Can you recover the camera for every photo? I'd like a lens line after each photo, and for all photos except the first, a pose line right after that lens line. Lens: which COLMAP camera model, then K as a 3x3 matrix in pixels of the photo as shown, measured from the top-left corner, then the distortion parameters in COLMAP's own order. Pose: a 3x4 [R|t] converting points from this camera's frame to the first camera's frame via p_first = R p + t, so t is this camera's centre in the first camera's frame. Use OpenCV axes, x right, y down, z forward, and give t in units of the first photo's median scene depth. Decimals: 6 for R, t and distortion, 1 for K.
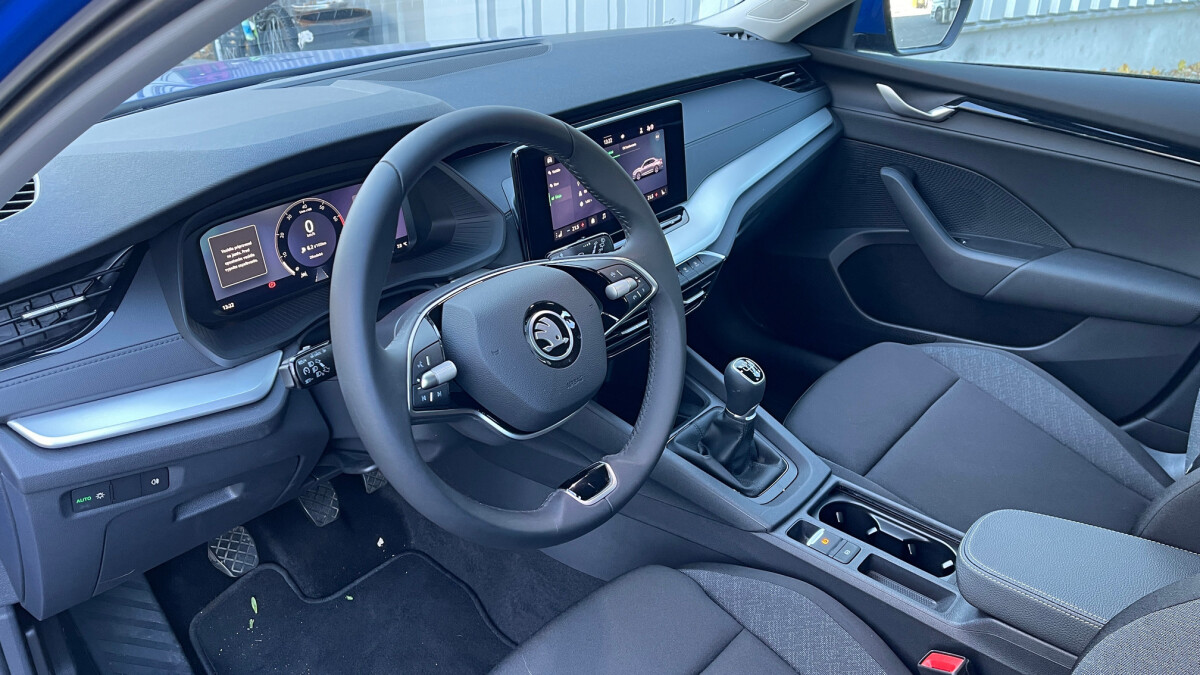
lens RADIAL K [[903.1, 0, 596.8], [0, 903.1, 358.4], [0, 0, 1]] dist [0.036166, -0.016497]
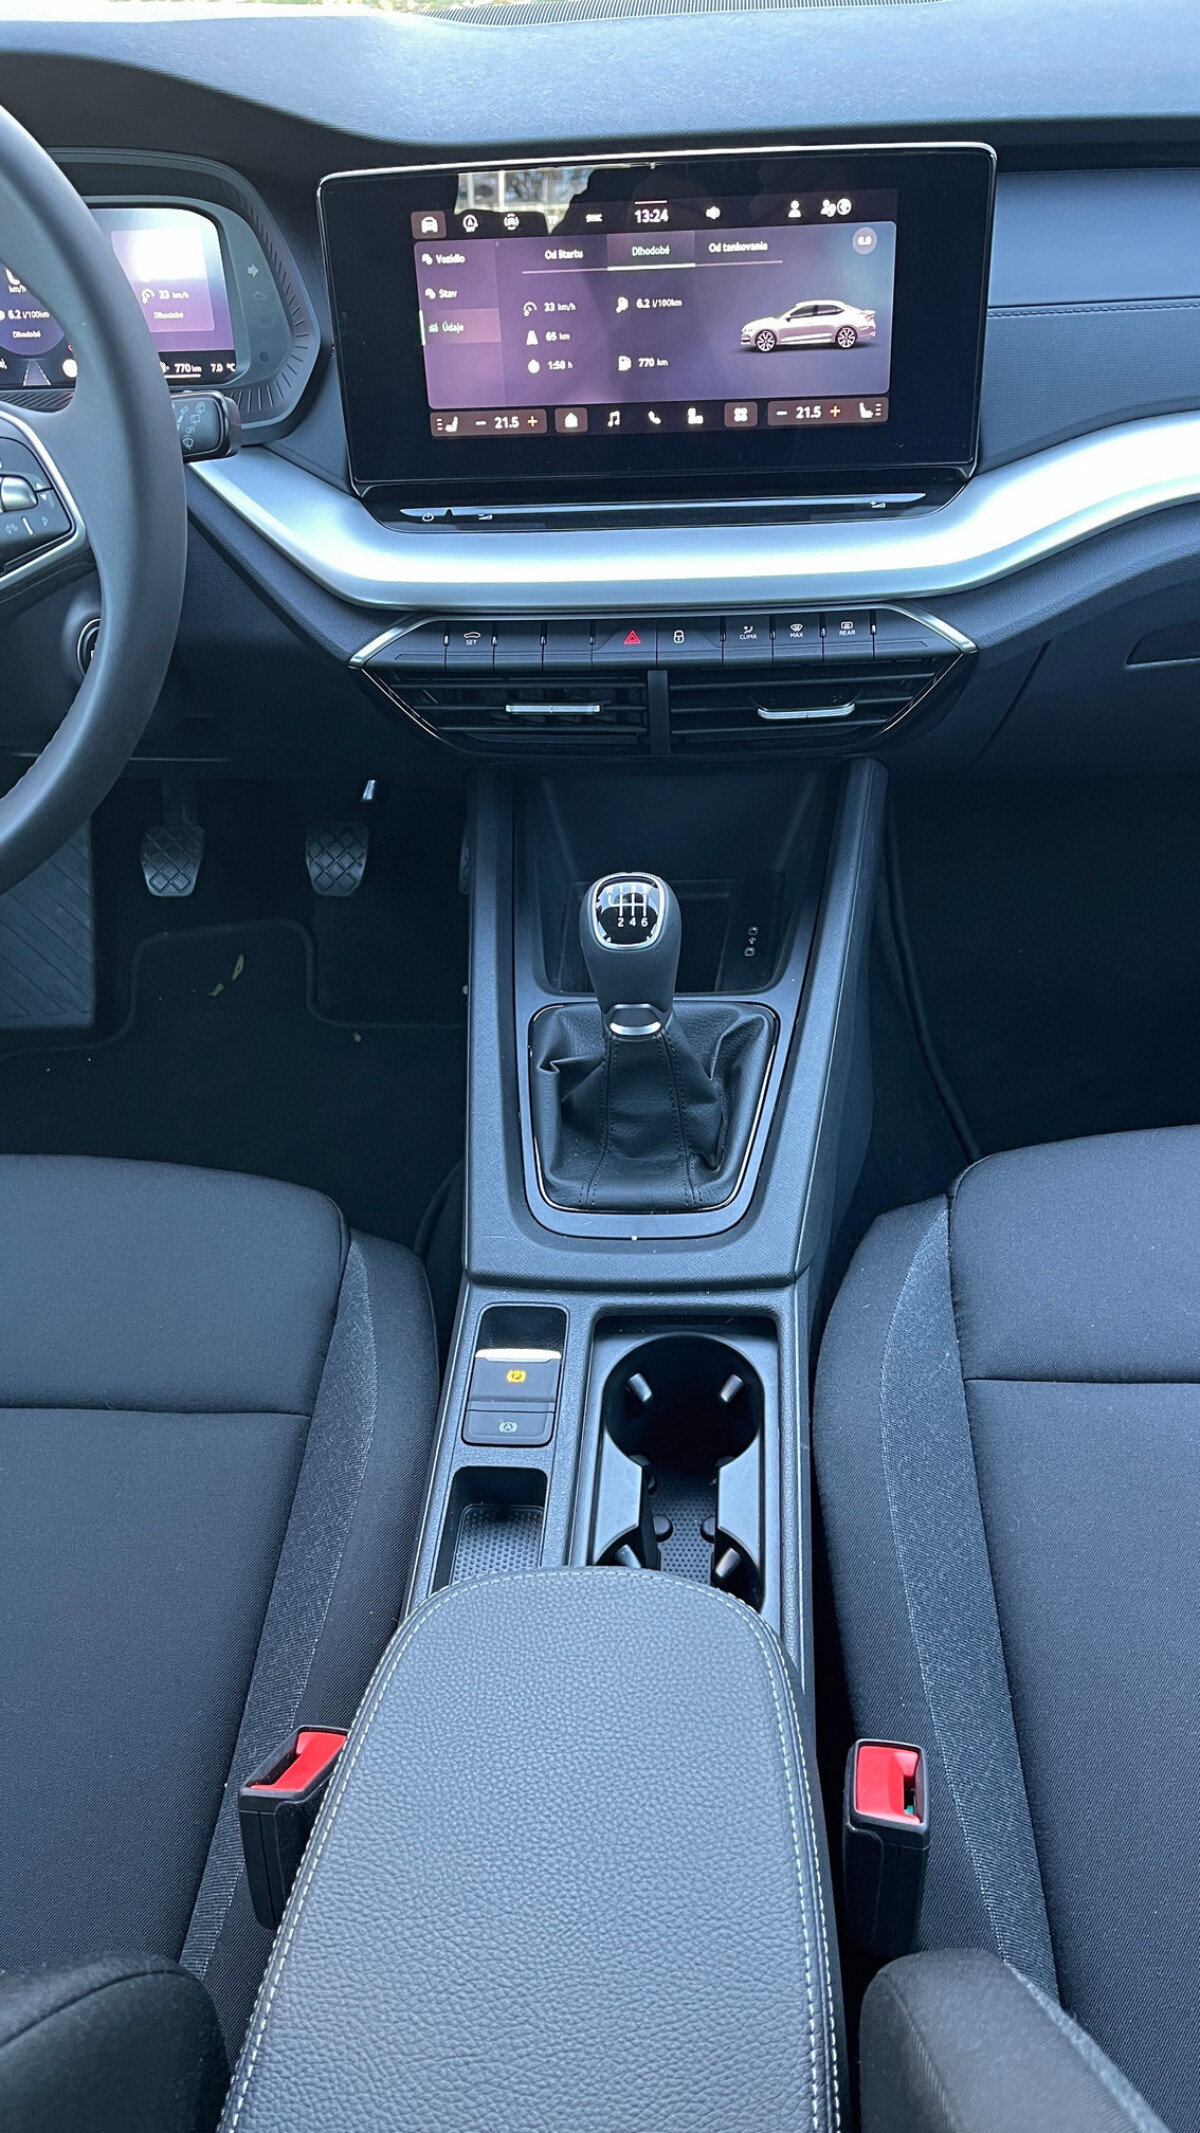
lens RADIAL K [[1605.3, 0, 619.0], [0, 1605.3, 1065.3], [0, 0, 1]] dist [0.036166, -0.016497]
pose [[0.591936, 0.475493, -0.650783, 0.660515], [-0.338274, 0.879447, 0.334880, -0.157999], [0.731562, 0.021915, 0.681423, 0.564249]]
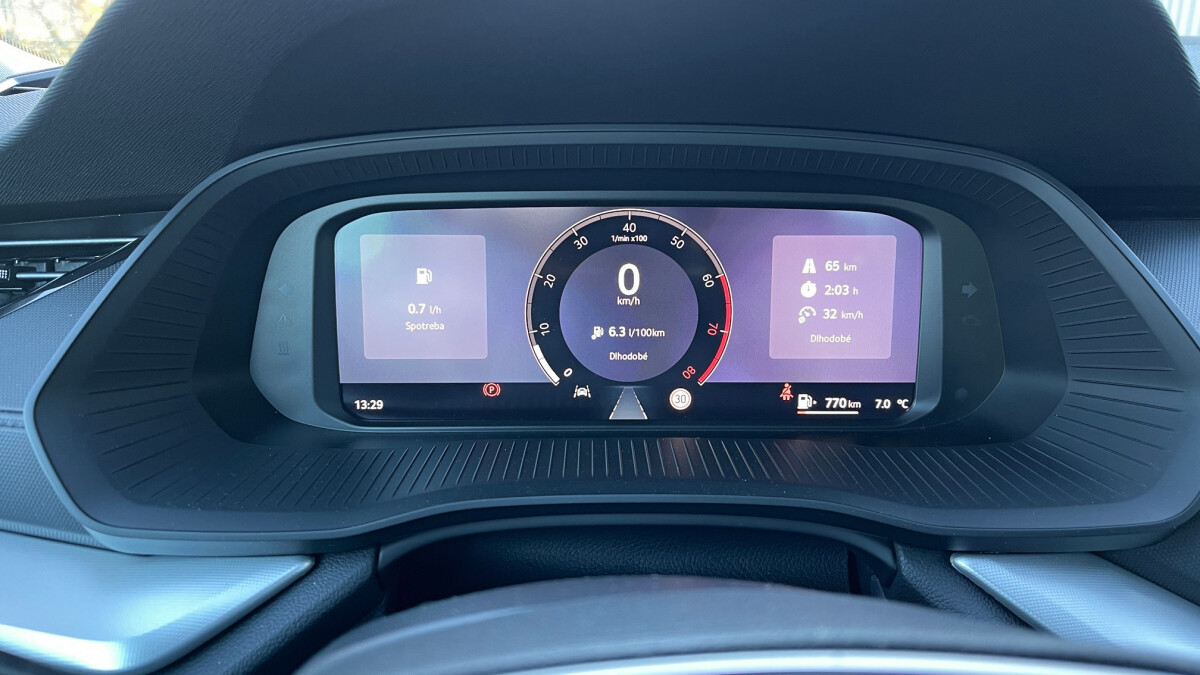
lens RADIAL K [[903.1, 0, 607.5], [0, 903.1, 304.5], [0, 0, 1]] dist [0.036166, -0.016497]
pose [[0.652093, 0.200962, -0.731019, -0.033096], [-0.361882, 0.929799, -0.067202, -0.096031], [0.666195, 0.308365, 0.679040, 0.664024]]
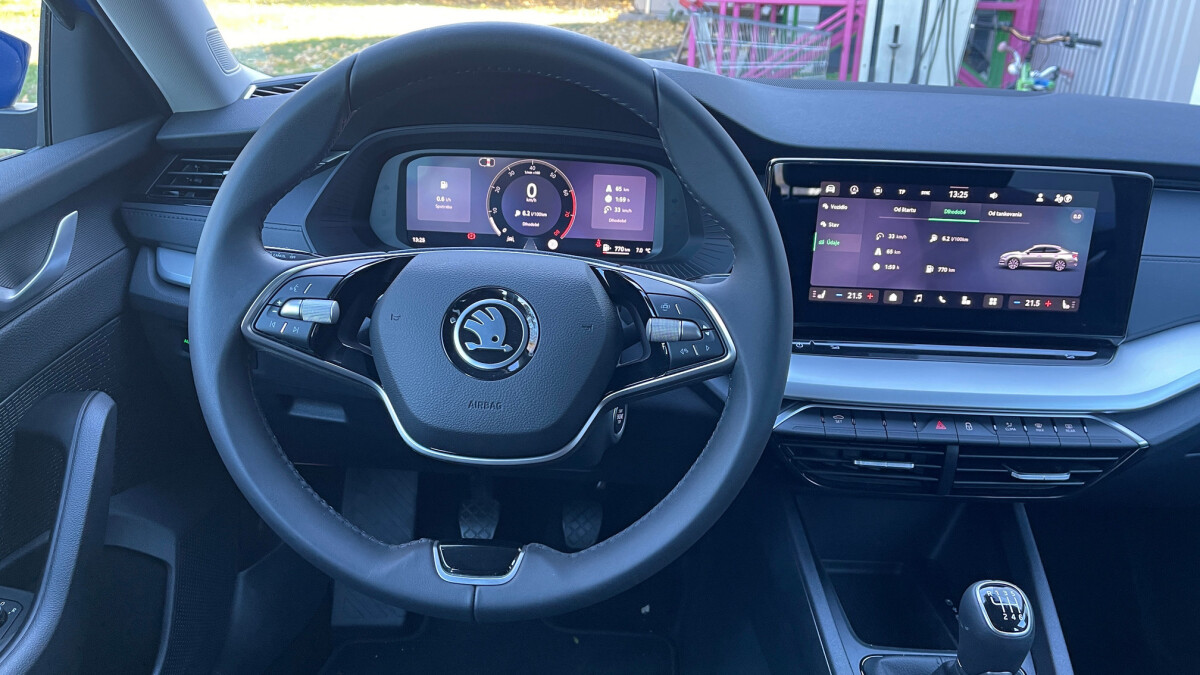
lens RADIAL K [[903.1, 0, 597.2], [0, 903.1, 347.6], [0, 0, 1]] dist [0.036166, -0.016497]
pose [[0.639867, 0.310176, -0.703109, 0.372482], [-0.403764, 0.914161, 0.035834, -0.054996], [0.653870, 0.260961, 0.710179, 0.398721]]
